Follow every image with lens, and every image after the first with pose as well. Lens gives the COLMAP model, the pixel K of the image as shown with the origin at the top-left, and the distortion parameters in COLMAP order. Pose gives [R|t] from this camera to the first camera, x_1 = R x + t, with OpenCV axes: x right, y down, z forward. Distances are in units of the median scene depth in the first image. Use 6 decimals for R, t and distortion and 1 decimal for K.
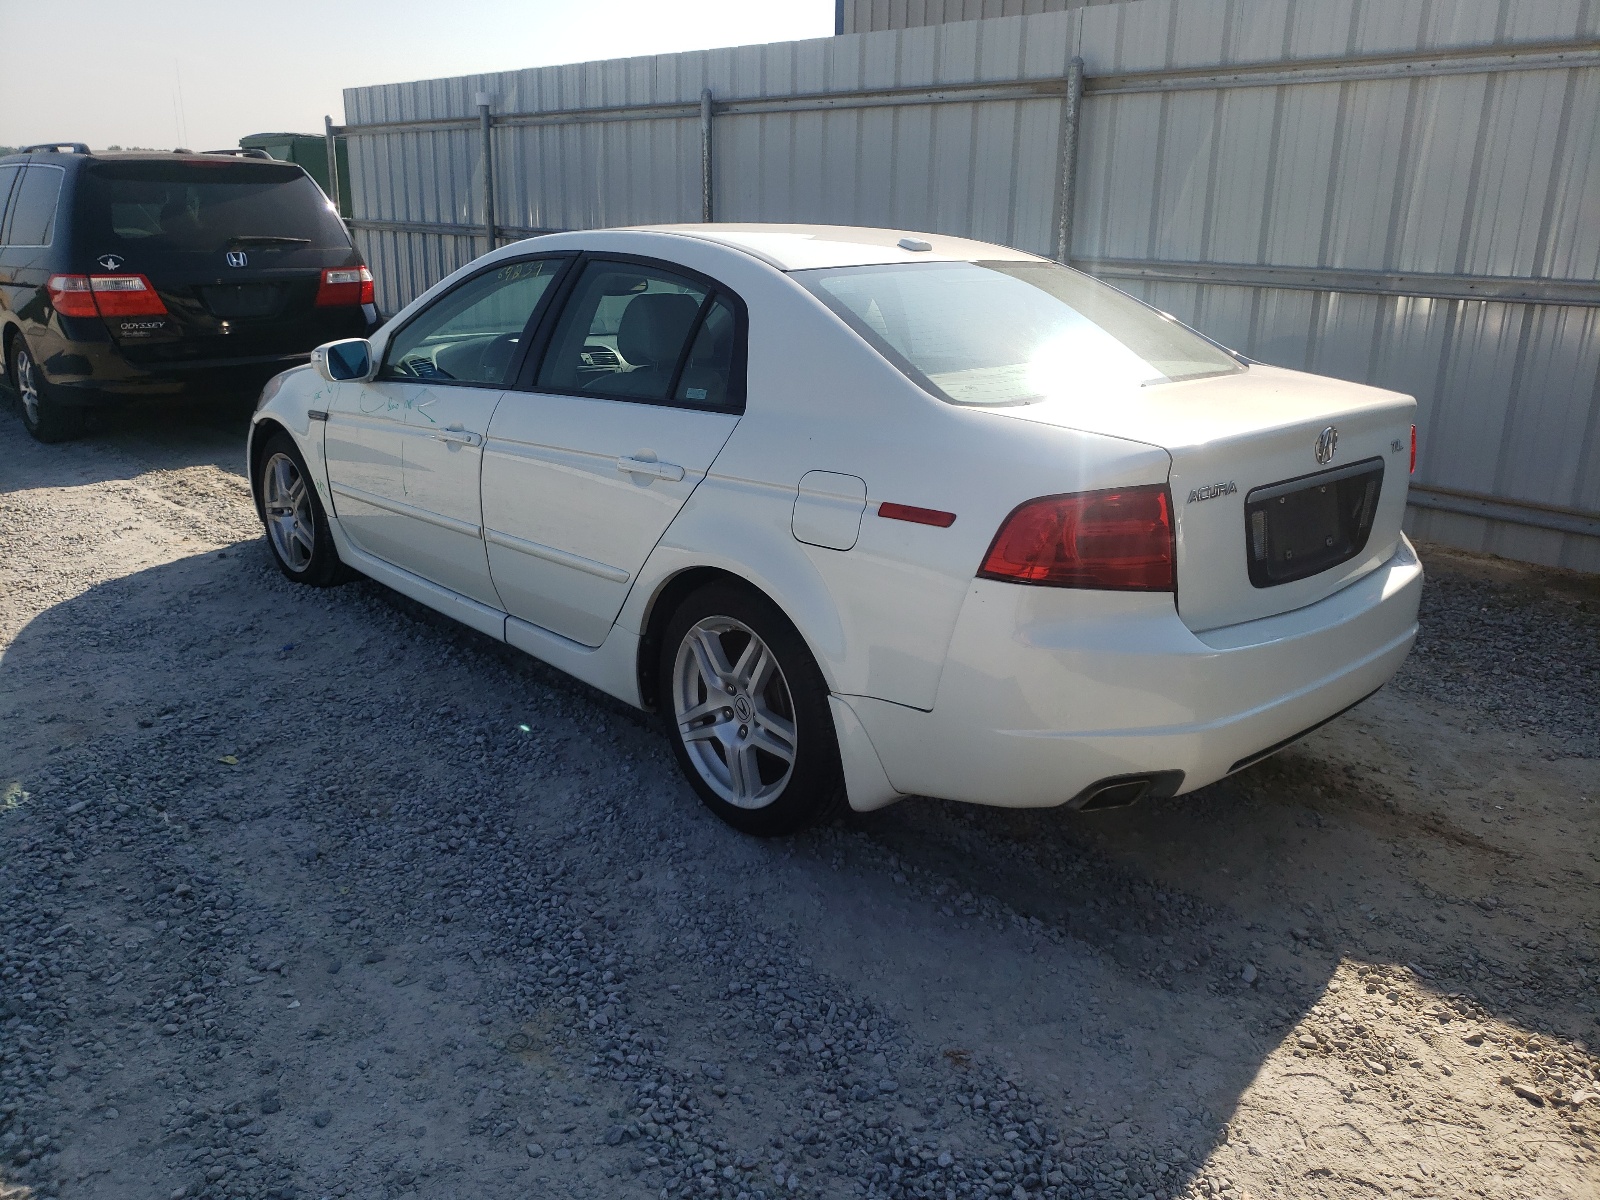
lens RADIAL K [[1312.4, 0, 804.2], [0, 1312.4, 596.4], [0, 0, 1]] dist [-0.012679, 0.006096]
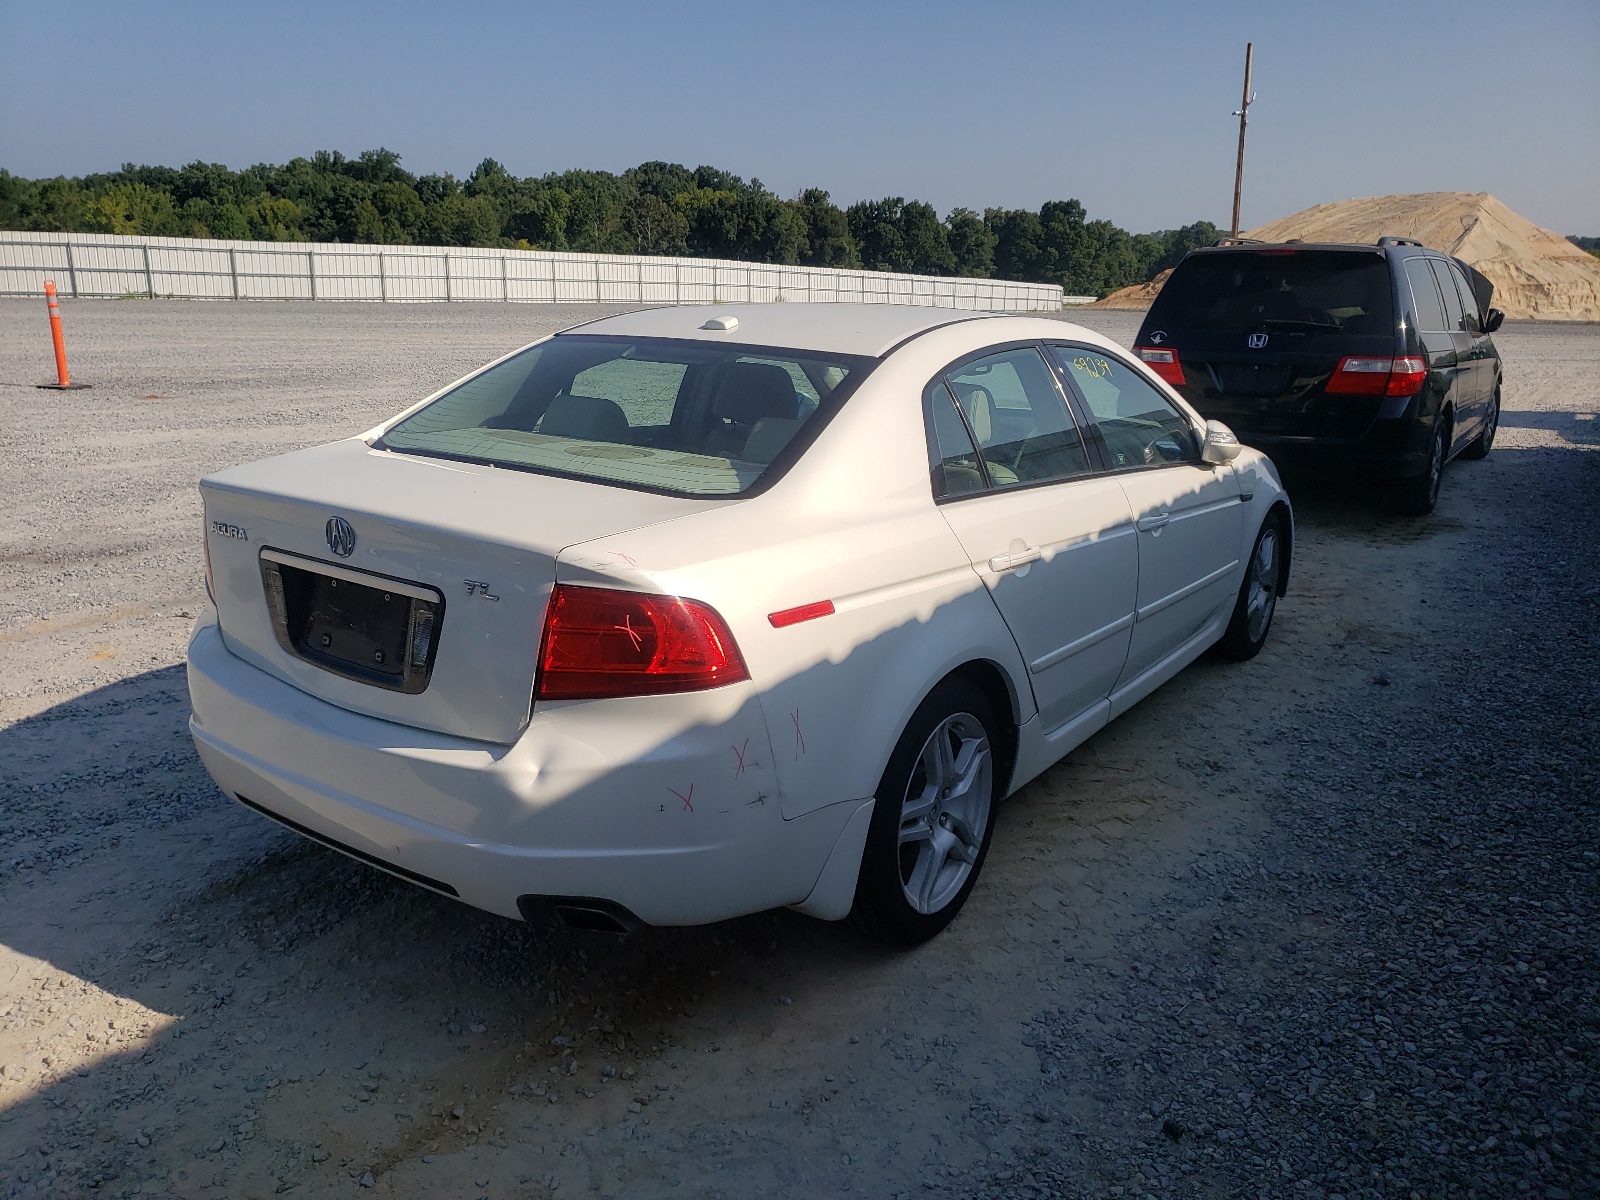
lens RADIAL K [[1312.4, 0, 798.9], [0, 1312.4, 600.1], [0, 0, 1]] dist [-0.012679, 0.006096]
pose [[0.187005, 0.229740, -0.955117, 0.116717], [-0.290185, 0.941800, 0.169720, -0.028149], [0.938521, 0.245422, 0.242789, 0.094910]]
